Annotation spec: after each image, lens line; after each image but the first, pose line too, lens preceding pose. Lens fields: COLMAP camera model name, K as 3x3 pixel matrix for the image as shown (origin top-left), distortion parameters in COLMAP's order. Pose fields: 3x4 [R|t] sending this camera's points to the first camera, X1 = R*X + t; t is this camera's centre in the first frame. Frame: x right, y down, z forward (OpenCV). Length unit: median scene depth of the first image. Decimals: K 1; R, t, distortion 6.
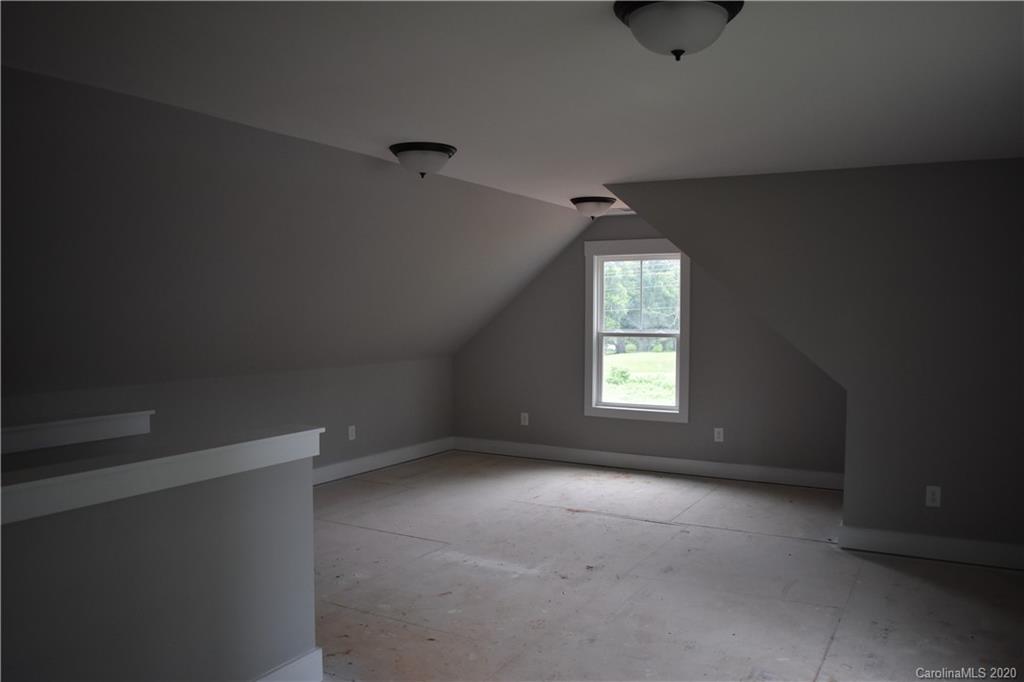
lens RADIAL K [[803.2, 0, 512.0], [0, 803.2, 341.0], [0, 0, 1]] dist [-0.092381, 0.009587]
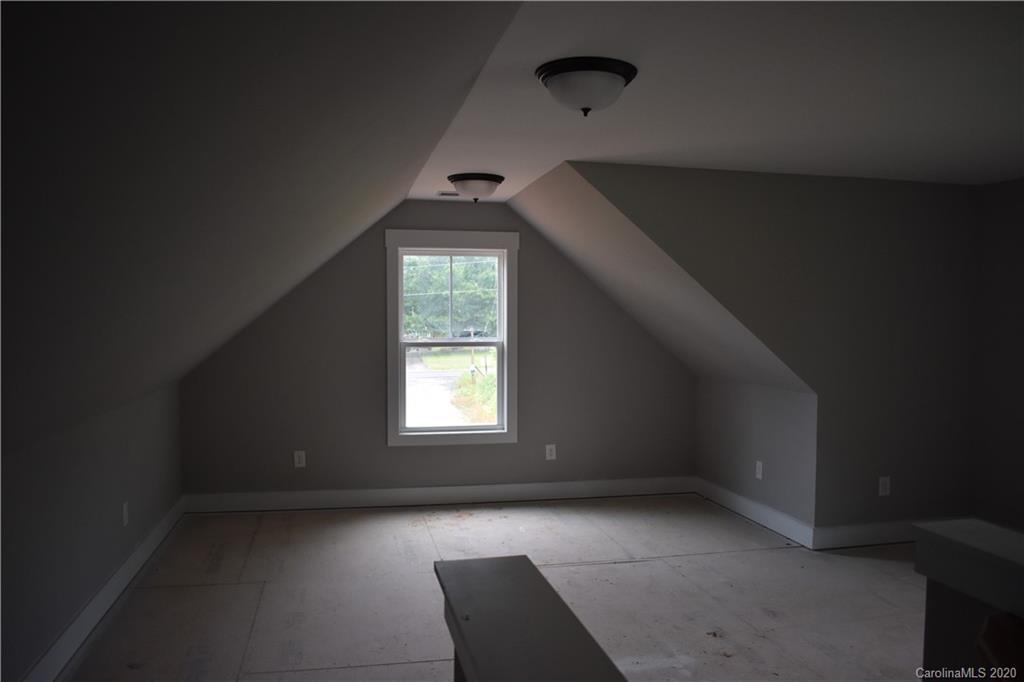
lens RADIAL K [[803.2, 0, 512.0], [0, 803.2, 341.0], [0, 0, 1]] dist [-0.092381, 0.009587]
pose [[0.746296, -0.022719, 0.665227, -0.374192], [0.025087, 0.999667, 0.005997, -0.015133], [-0.665141, 0.012214, 0.746617, 0.343930]]
